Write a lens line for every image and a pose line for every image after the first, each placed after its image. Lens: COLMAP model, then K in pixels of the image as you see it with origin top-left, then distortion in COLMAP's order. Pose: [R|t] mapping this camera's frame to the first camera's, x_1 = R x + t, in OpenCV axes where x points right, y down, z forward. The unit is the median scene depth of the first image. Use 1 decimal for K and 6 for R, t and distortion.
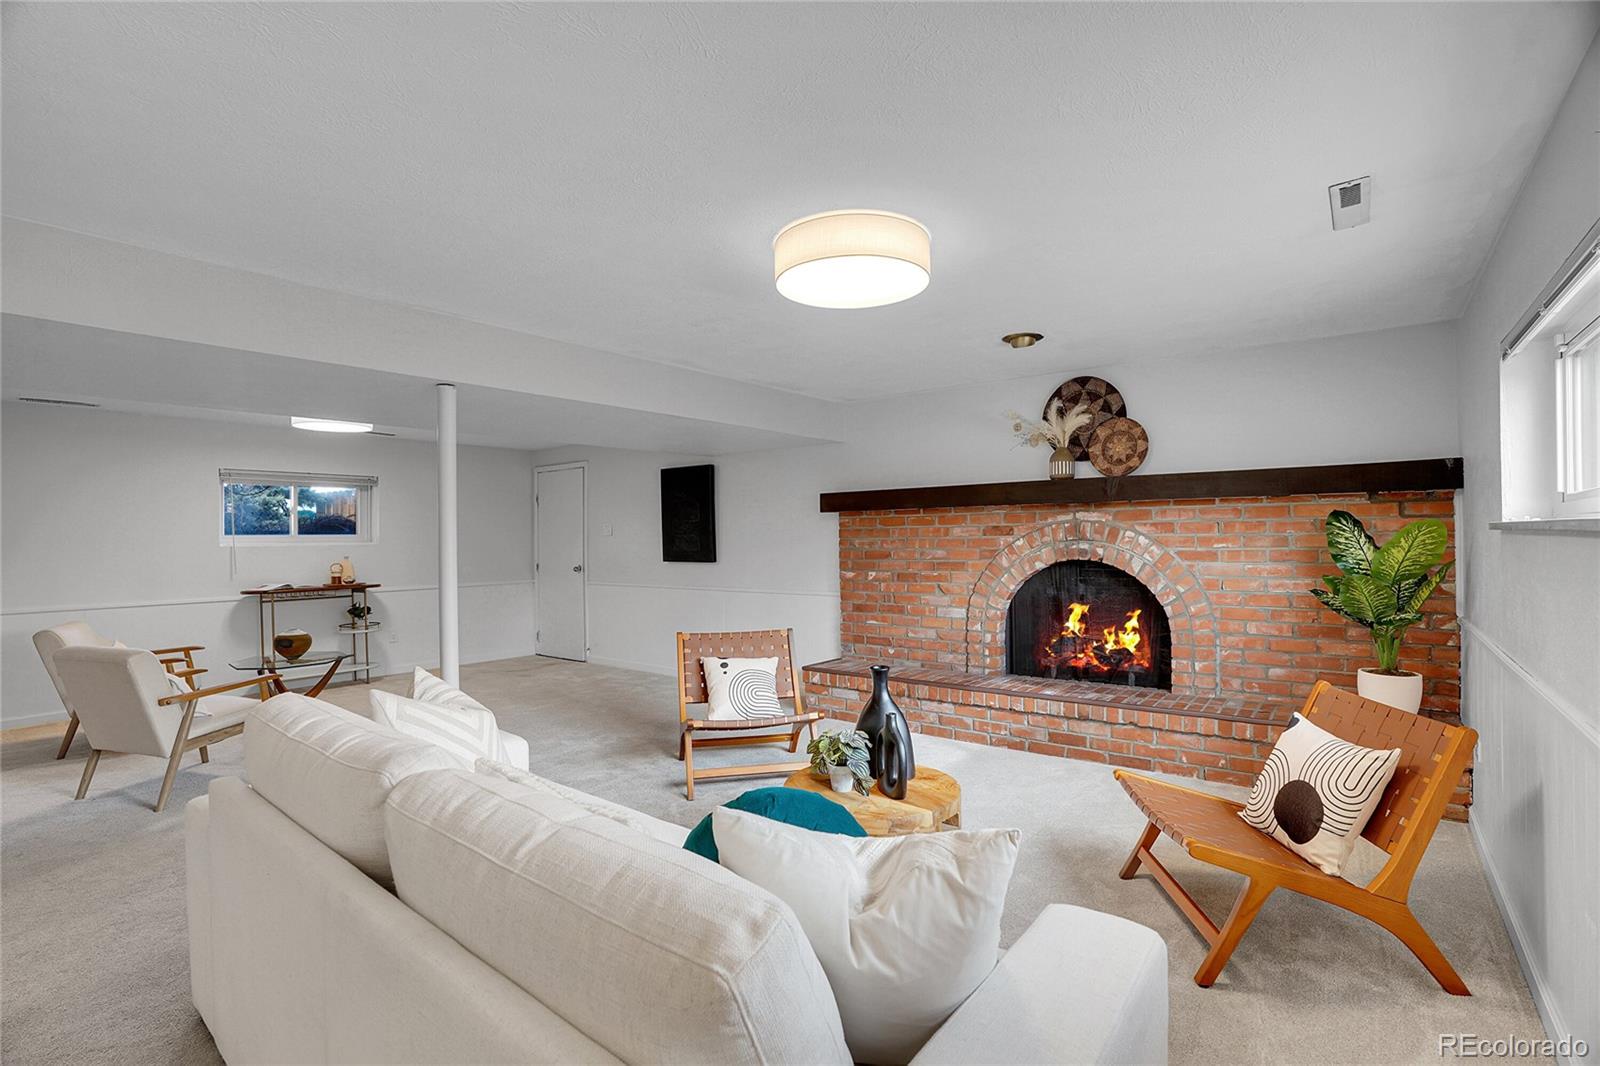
lens RADIAL K [[740.6, 0, 795.7], [0, 740.6, 534.6], [0, 0, 1]] dist [-0.072071, 0.028543]
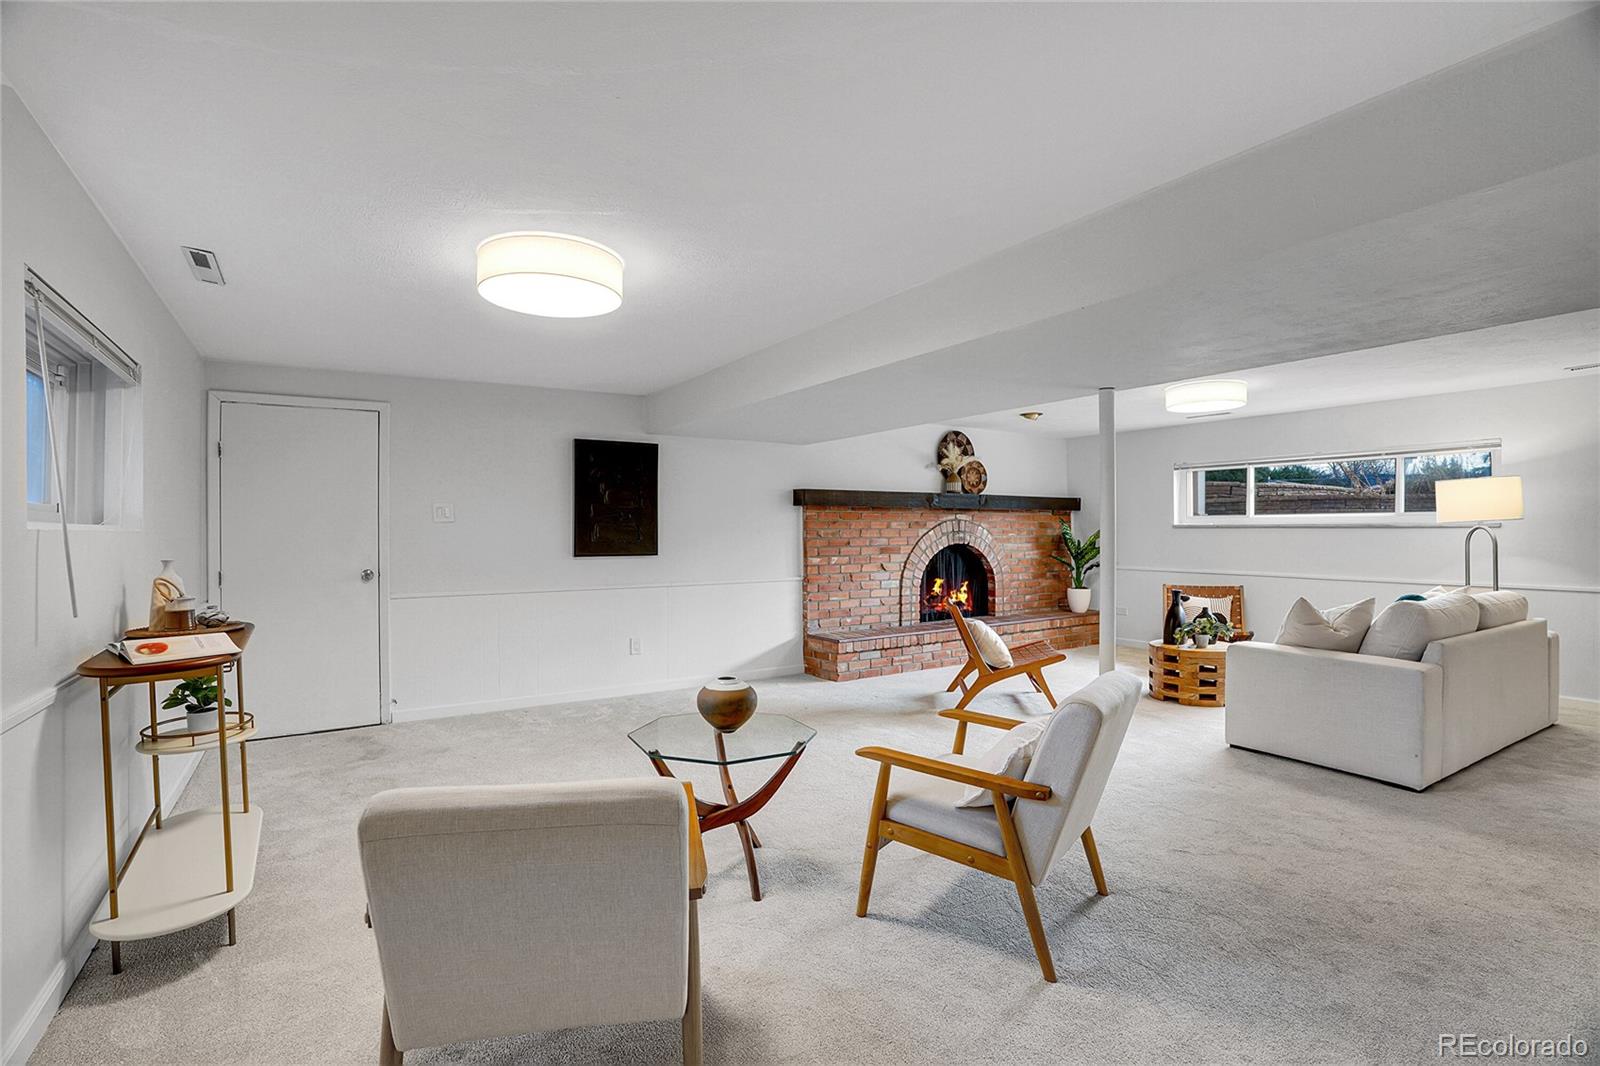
lens RADIAL K [[740.6, 0, 795.7], [0, 740.6, 534.6], [0, 0, 1]] dist [-0.072071, 0.028543]
pose [[0.333728, 0.006071, 0.942650, -1.212914], [-0.003828, 0.999980, -0.005085, 0.022744], [-0.942662, -0.001912, 0.333745, 0.753076]]
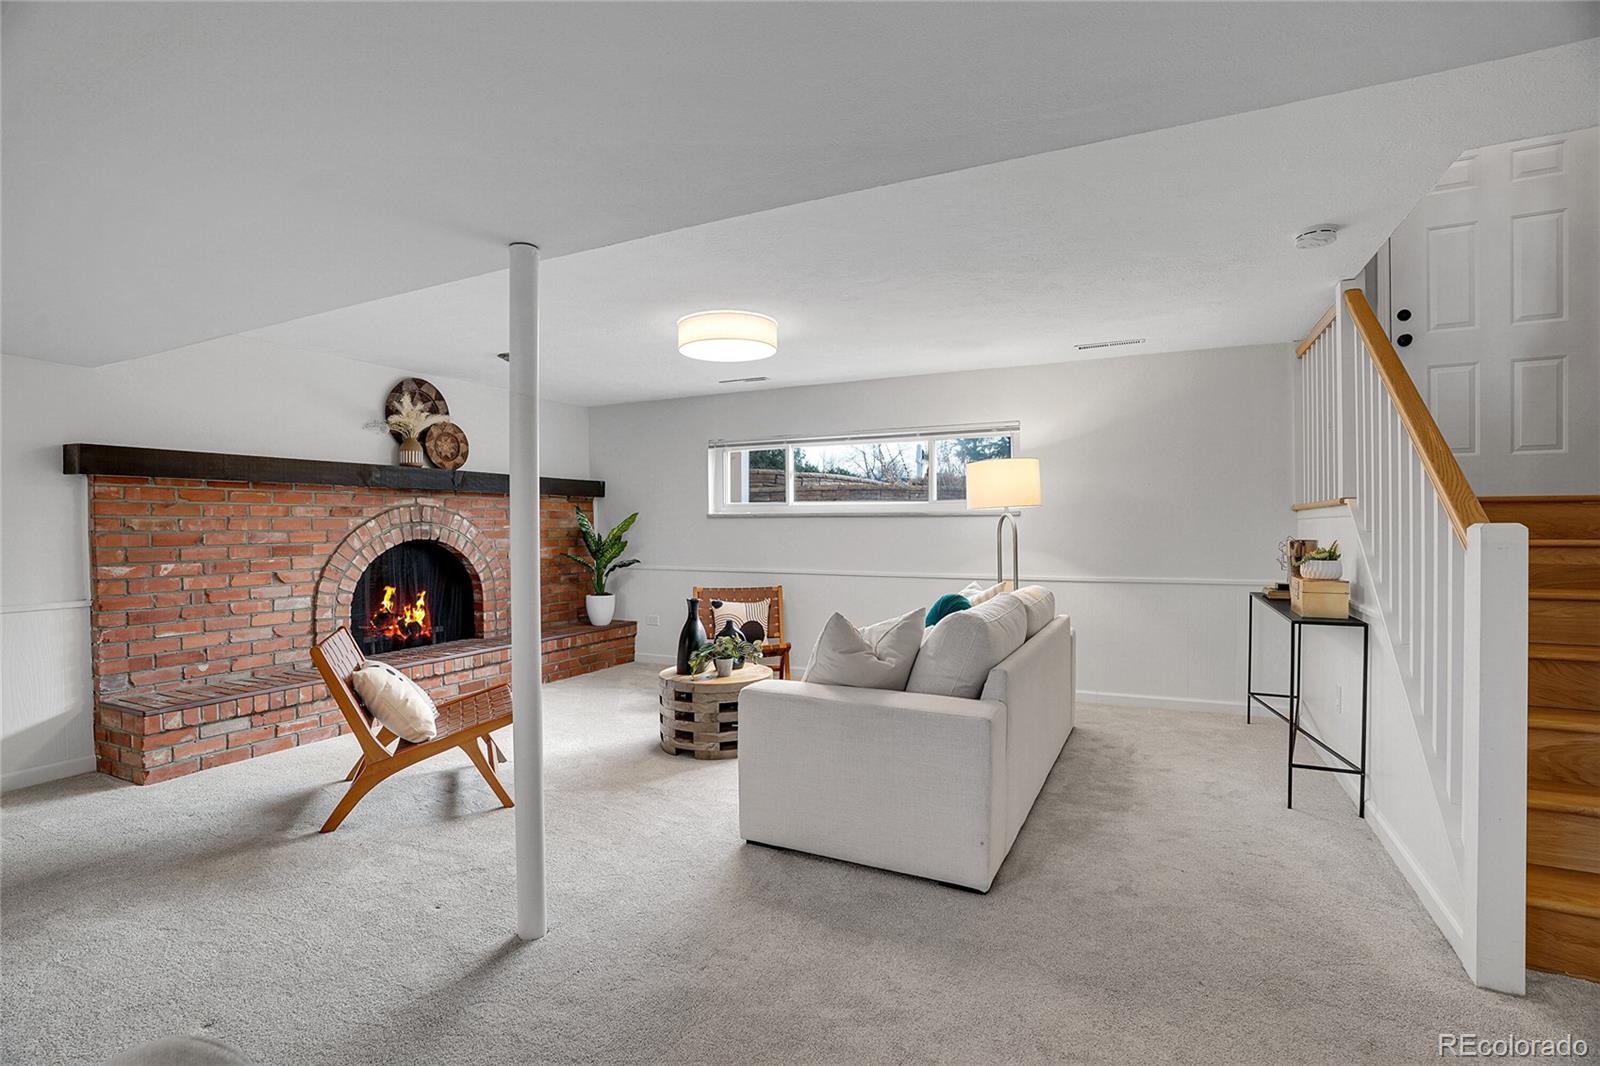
lens RADIAL K [[740.6, 0, 795.7], [0, 740.6, 534.6], [0, 0, 1]] dist [-0.072071, 0.028543]
pose [[-0.205449, 0.001916, 0.978666, -0.793394], [0.003895, 0.999992, -0.001140, 0.028757], [-0.978660, 0.003577, -0.205455, 0.629207]]
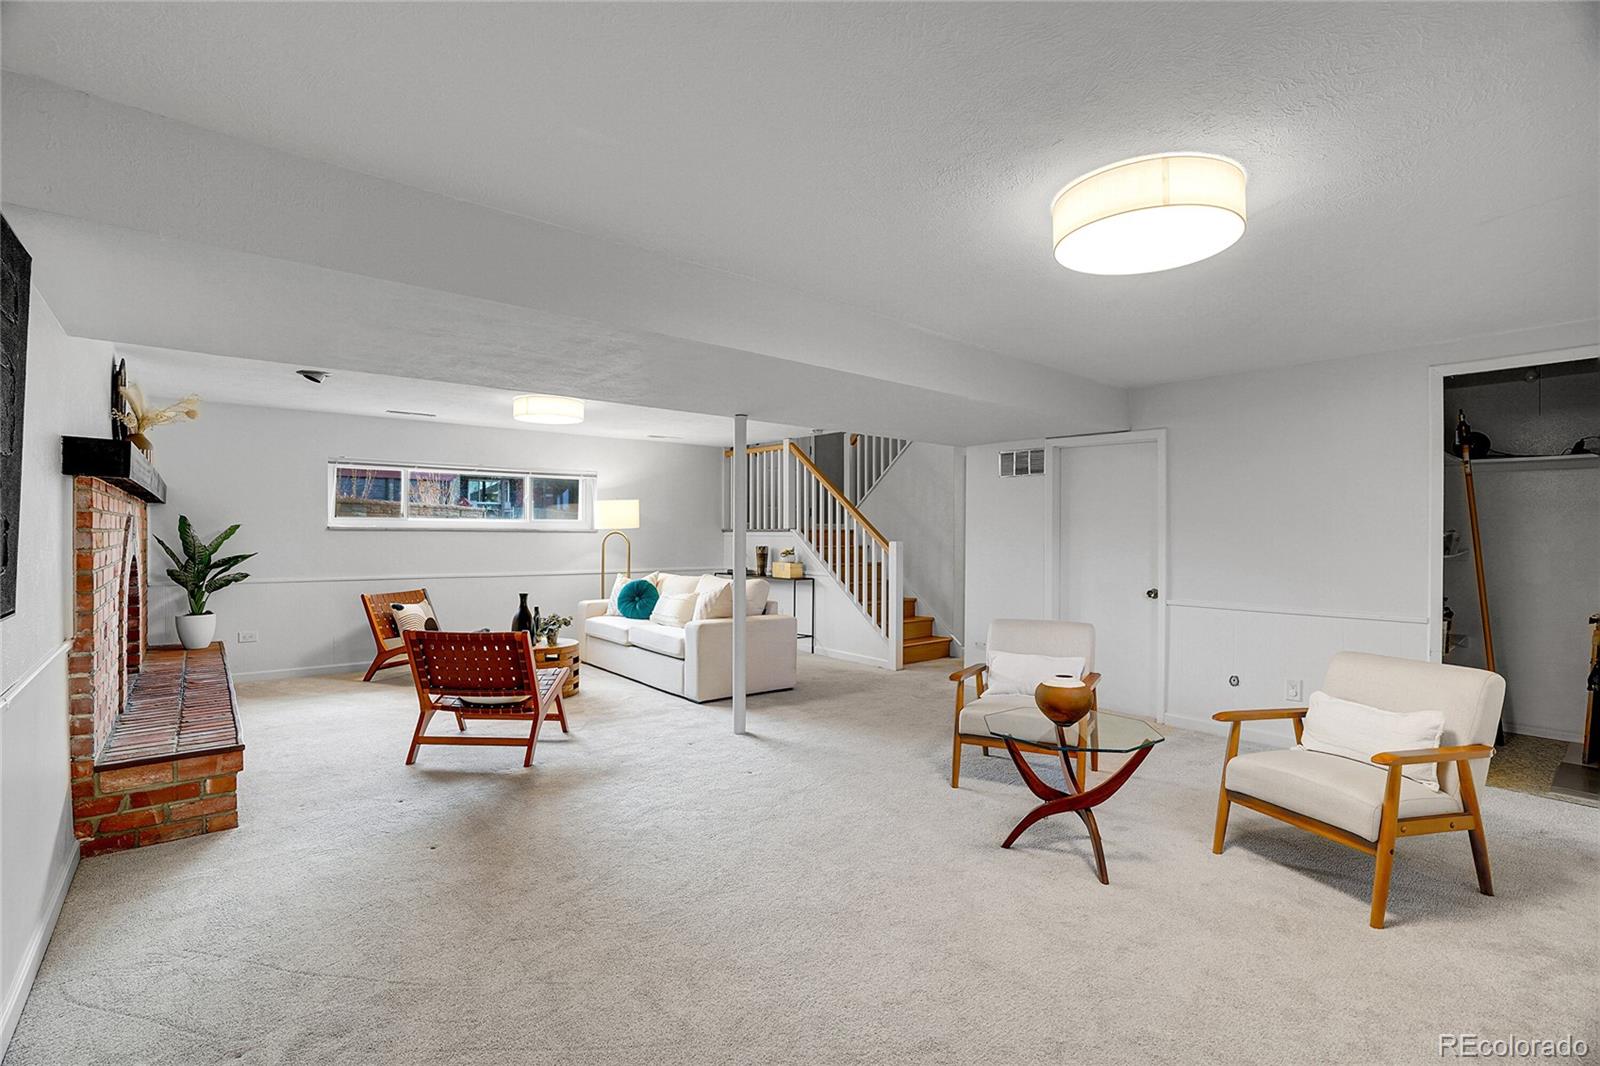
lens RADIAL K [[740.6, 0, 795.7], [0, 740.6, 534.6], [0, 0, 1]] dist [-0.072071, 0.028543]
pose [[-0.976661, 0.008261, 0.214628, -0.613550], [0.008073, 0.999966, -0.001756, 0.013813], [-0.214636, 0.000018, -0.976694, 1.626924]]
